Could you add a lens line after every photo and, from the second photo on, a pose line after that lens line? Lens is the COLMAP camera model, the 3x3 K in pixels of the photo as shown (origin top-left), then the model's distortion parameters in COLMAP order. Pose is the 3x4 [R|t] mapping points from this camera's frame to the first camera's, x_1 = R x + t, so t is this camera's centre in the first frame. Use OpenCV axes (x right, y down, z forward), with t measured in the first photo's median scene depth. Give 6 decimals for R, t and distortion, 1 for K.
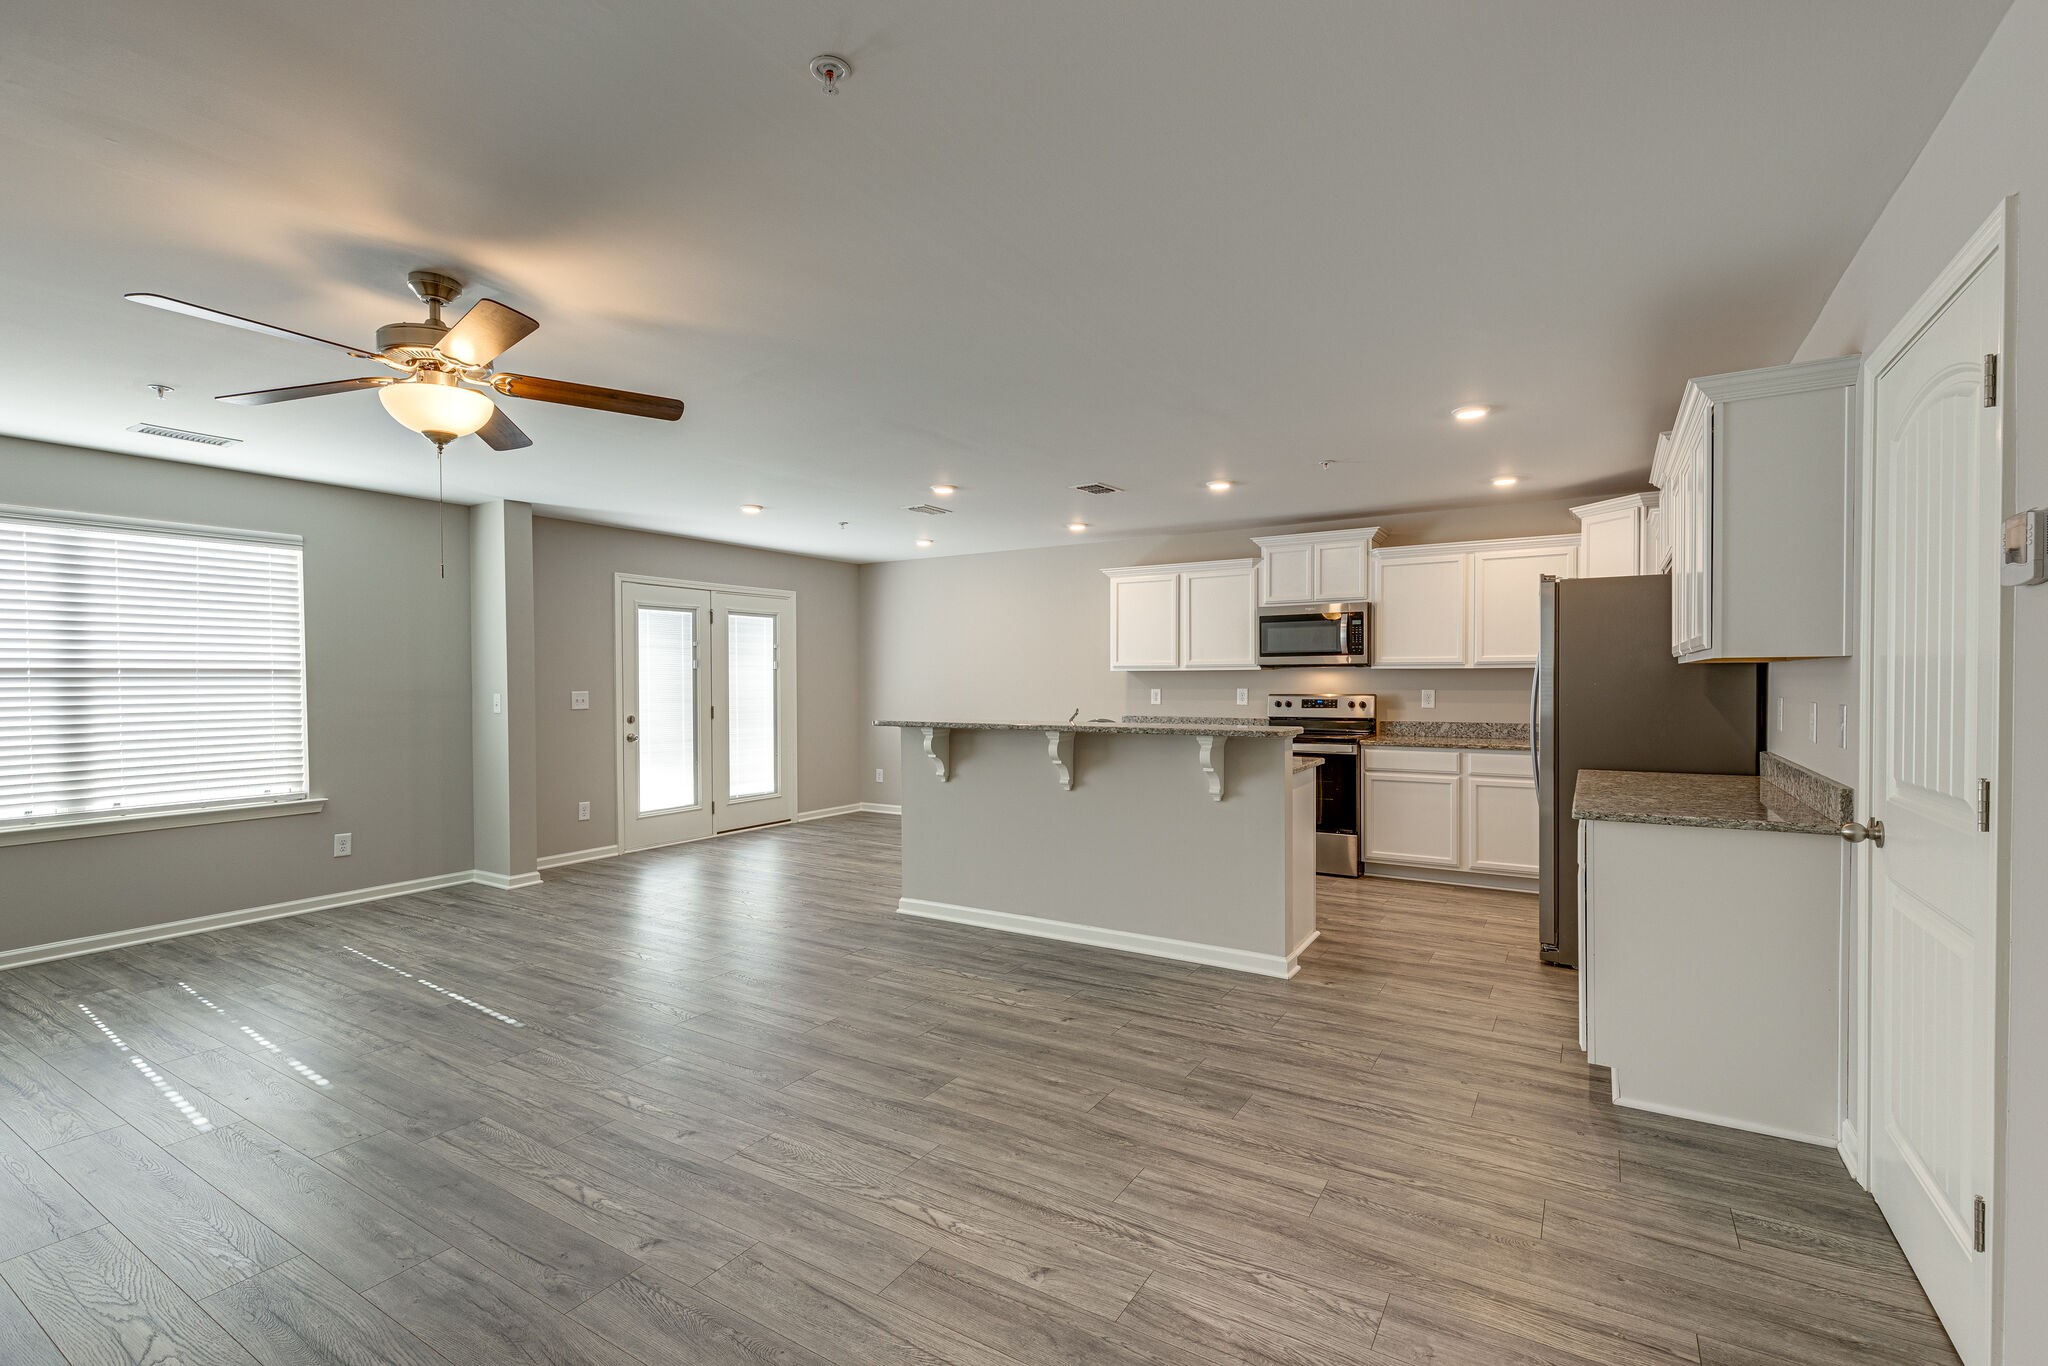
lens RADIAL K [[915.2, 0, 1033.0], [0, 915.2, 690.0], [0, 0, 1]] dist [0.006472, -0.000725]
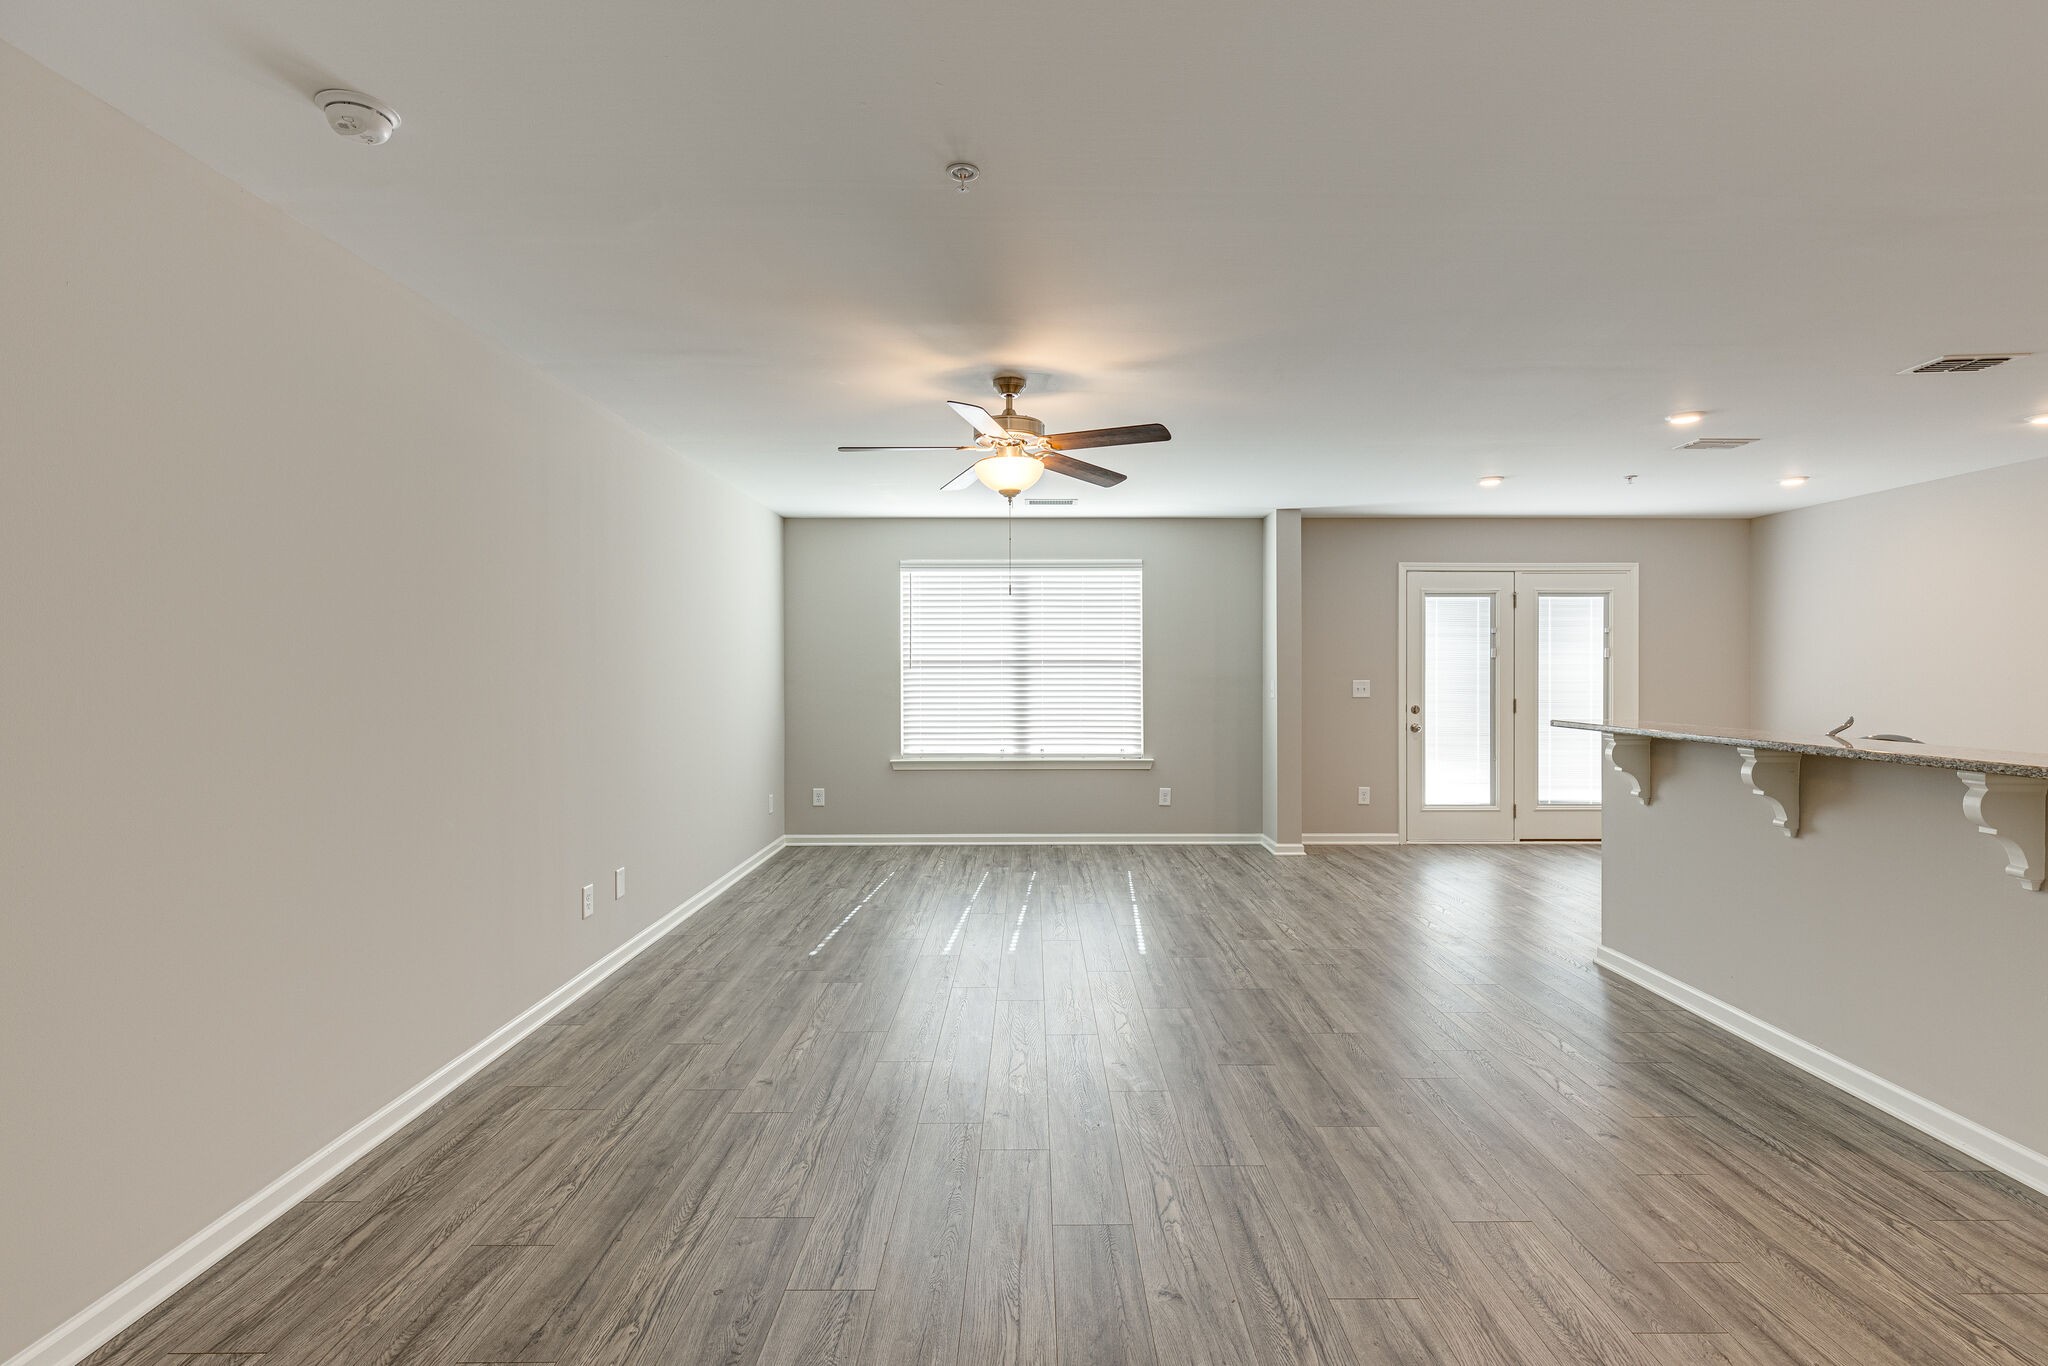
lens RADIAL K [[964.8, 0, 1034.8], [0, 964.8, 666.7], [0, 0, 1]] dist [0.000383, -0.001021]
pose [[0.529995, 0.002456, -0.847997, 0.352828], [-0.013490, 0.999894, -0.005535, -0.003955], [0.847894, 0.014374, 0.529972, 0.154564]]
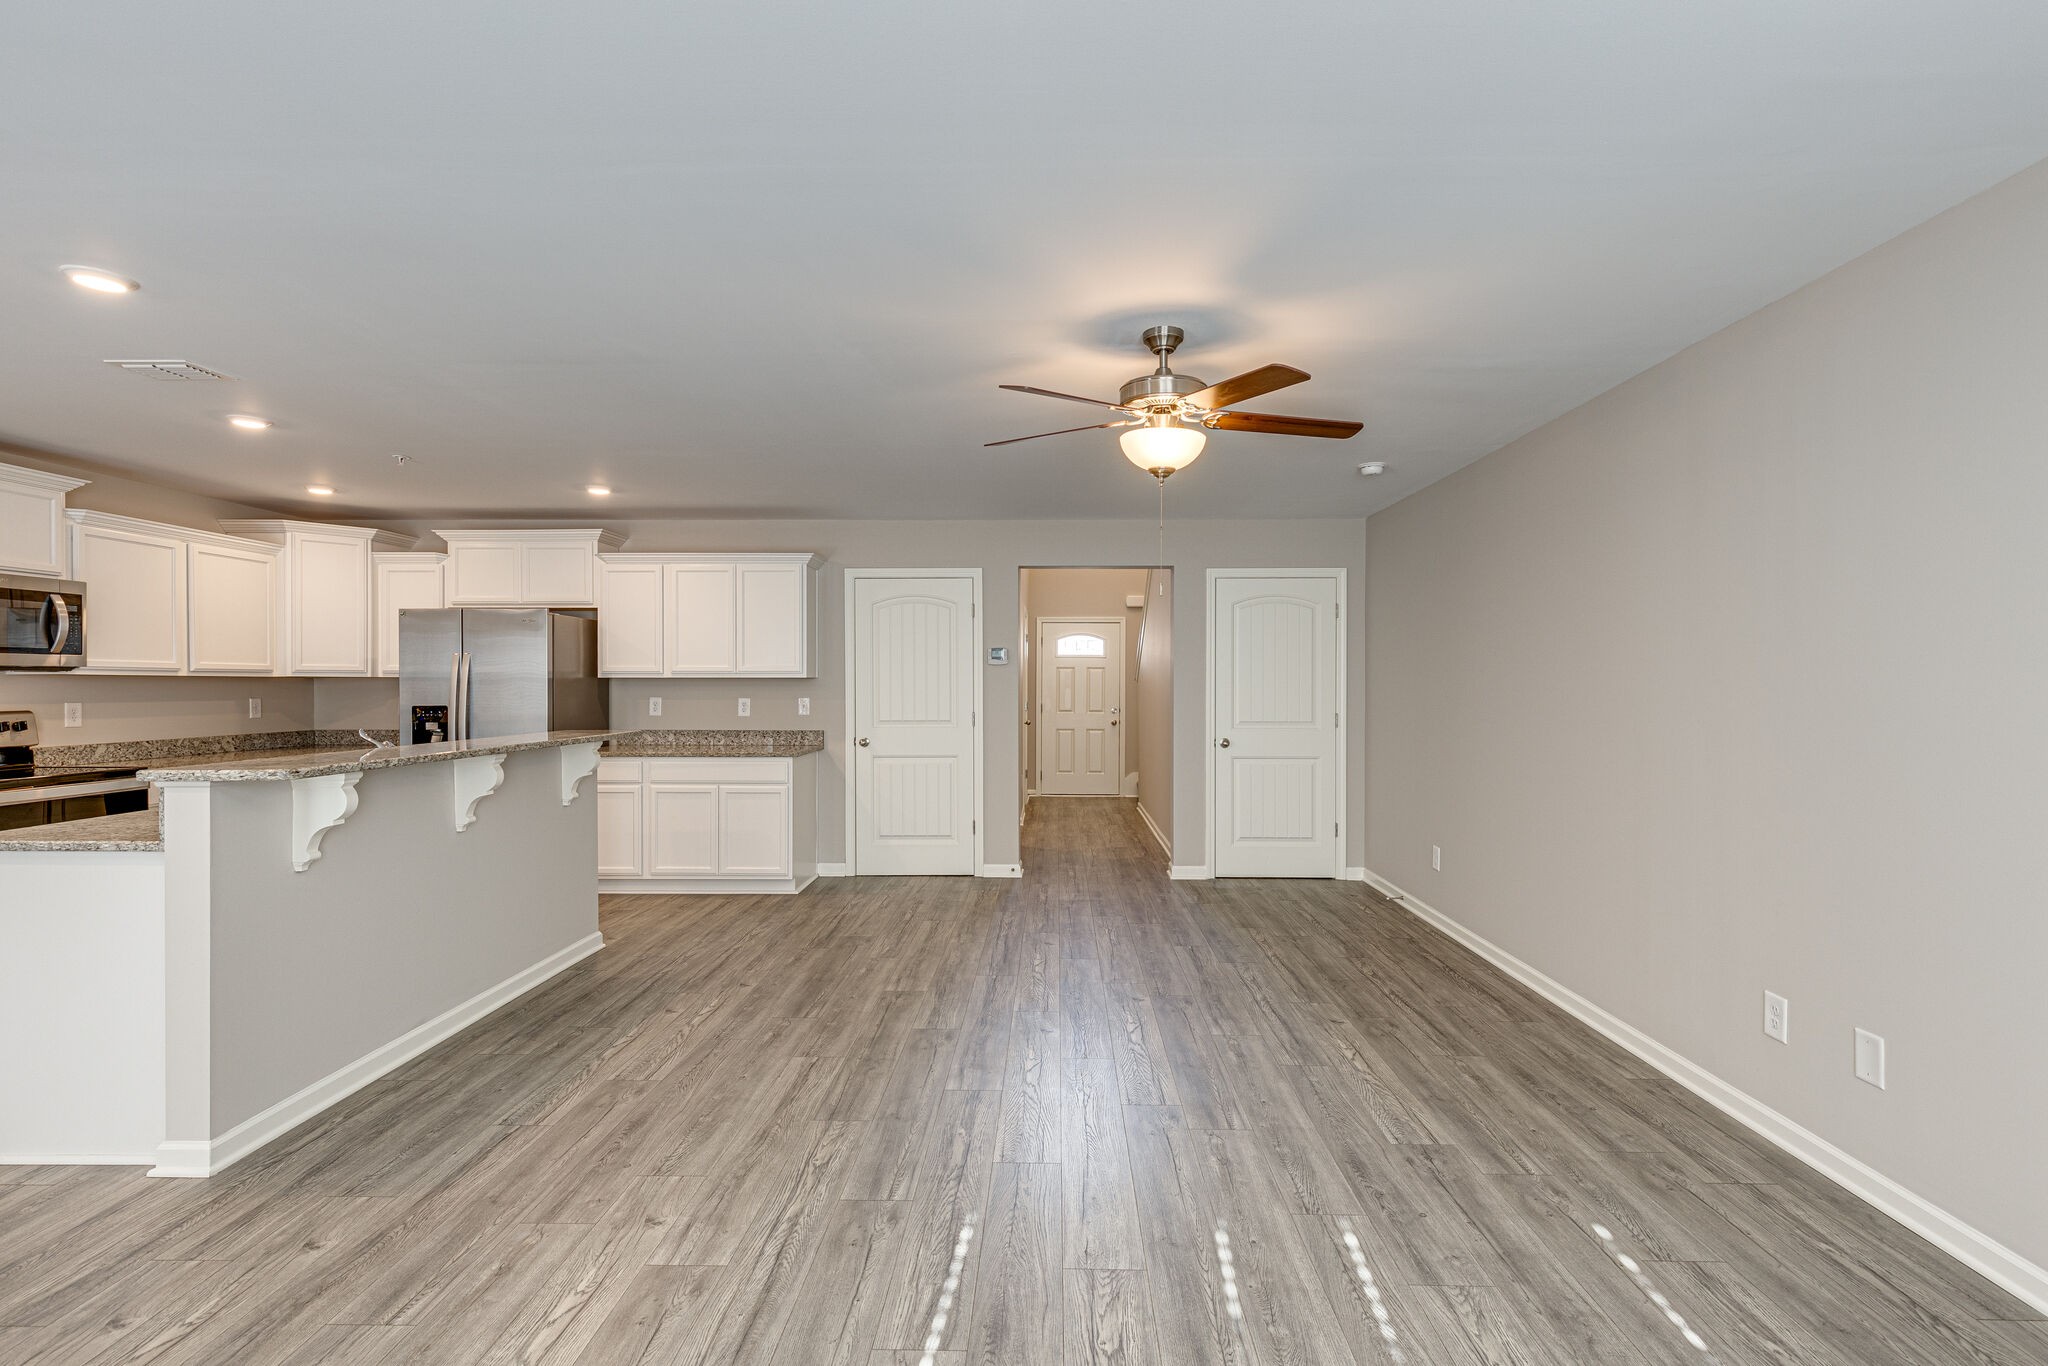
lens RADIAL K [[943.7, 0, 1034.8], [0, 943.7, 685.6], [0, 0, 1]] dist [0.008714, -0.001008]
pose [[-0.507786, 0.003954, 0.861474, -0.915099], [0.013088, 0.999909, 0.003125, -0.010006], [-0.861384, 0.012862, -0.507792, 1.008725]]
